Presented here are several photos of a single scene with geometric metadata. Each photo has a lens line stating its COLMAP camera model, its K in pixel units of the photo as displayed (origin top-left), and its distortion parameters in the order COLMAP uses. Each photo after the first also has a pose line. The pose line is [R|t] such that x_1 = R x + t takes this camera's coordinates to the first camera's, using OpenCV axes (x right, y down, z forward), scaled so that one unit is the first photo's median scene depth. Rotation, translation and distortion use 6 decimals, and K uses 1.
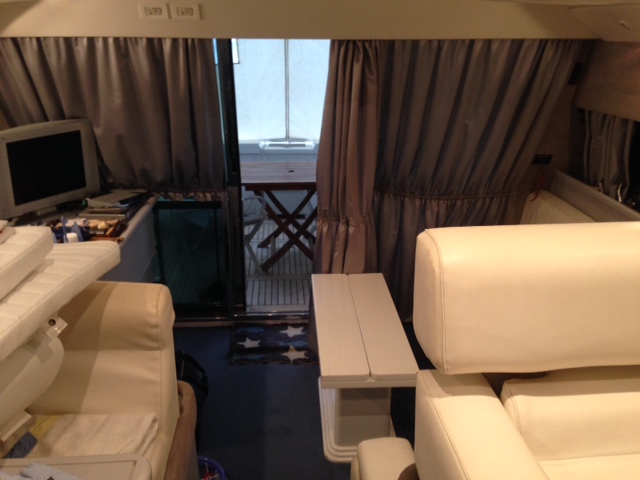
lens RADIAL K [[612.6, 0, 317.4], [0, 612.6, 241.2], [0, 0, 1]] dist [-0.004691, 0.000000]
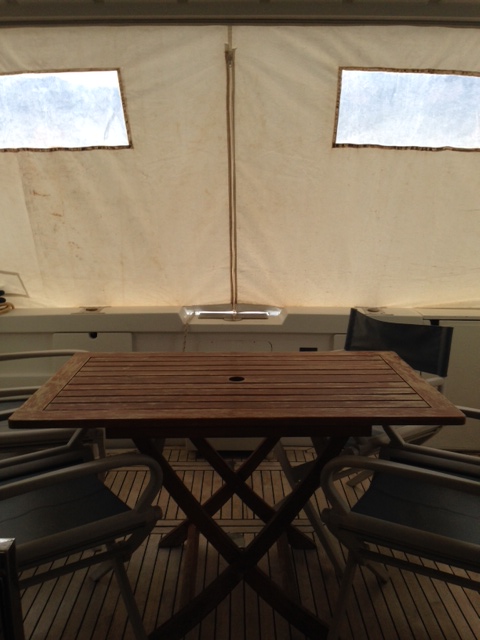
lens RADIAL K [[612.6, 0, 239.7], [0, 612.6, 320.0], [0, 0, 1]] dist [-0.004691, 0.000000]
pose [[0.998726, 0.003019, -0.050380, -0.017055], [-0.010795, 0.987887, -0.154799, -0.072839], [0.049302, 0.155146, 0.986661, 0.485230]]
